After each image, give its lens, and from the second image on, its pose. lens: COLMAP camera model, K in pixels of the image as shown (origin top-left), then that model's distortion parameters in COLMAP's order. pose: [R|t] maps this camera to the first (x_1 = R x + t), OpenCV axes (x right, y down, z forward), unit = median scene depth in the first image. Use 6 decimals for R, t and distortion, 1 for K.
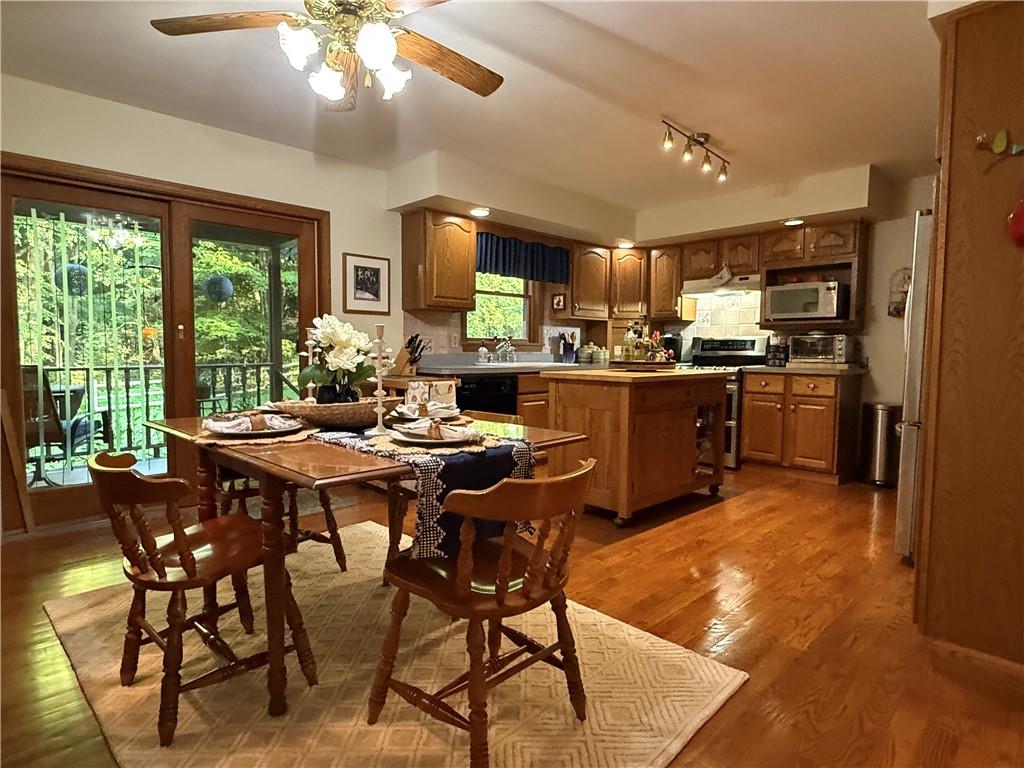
lens RADIAL K [[569.1, 0, 513.8], [0, 569.1, 385.4], [0, 0, 1]] dist [-0.000816, 0.000194]
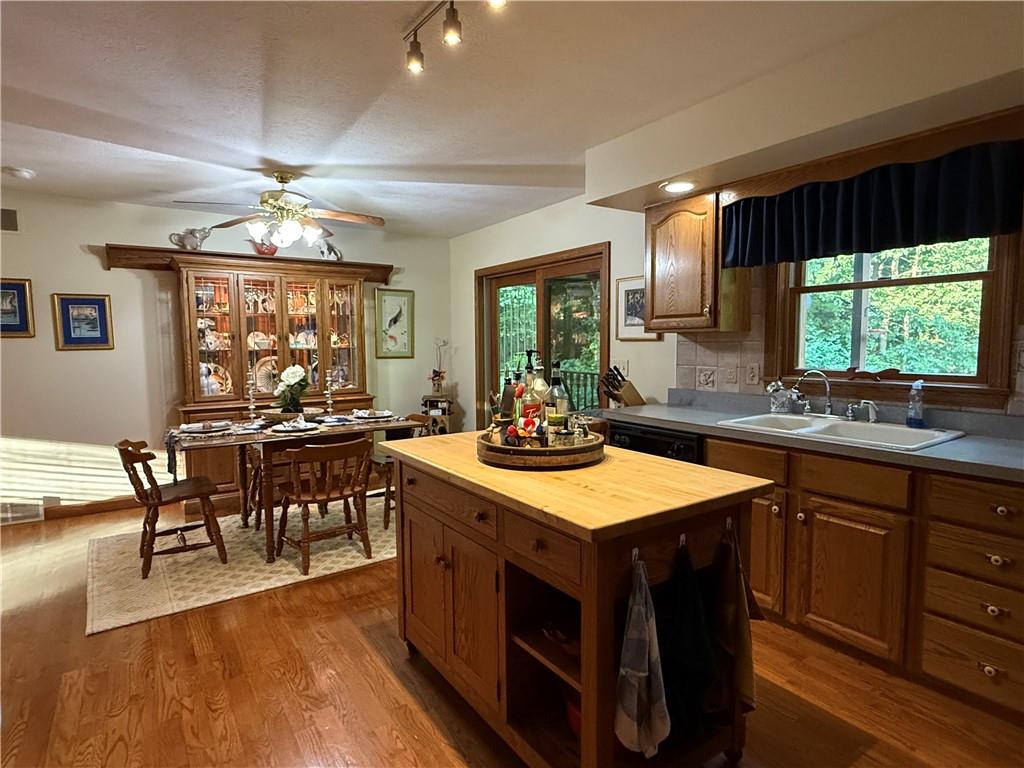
lens RADIAL K [[569.1, 0, 514.6], [0, 569.1, 384.3], [0, 0, 1]] dist [-0.000816, 0.000194]
pose [[-0.189609, 0.075527, -0.978951, 0.677672], [-0.051059, 0.994930, 0.086649, -0.126001], [0.980531, 0.066414, -0.184791, 0.987063]]
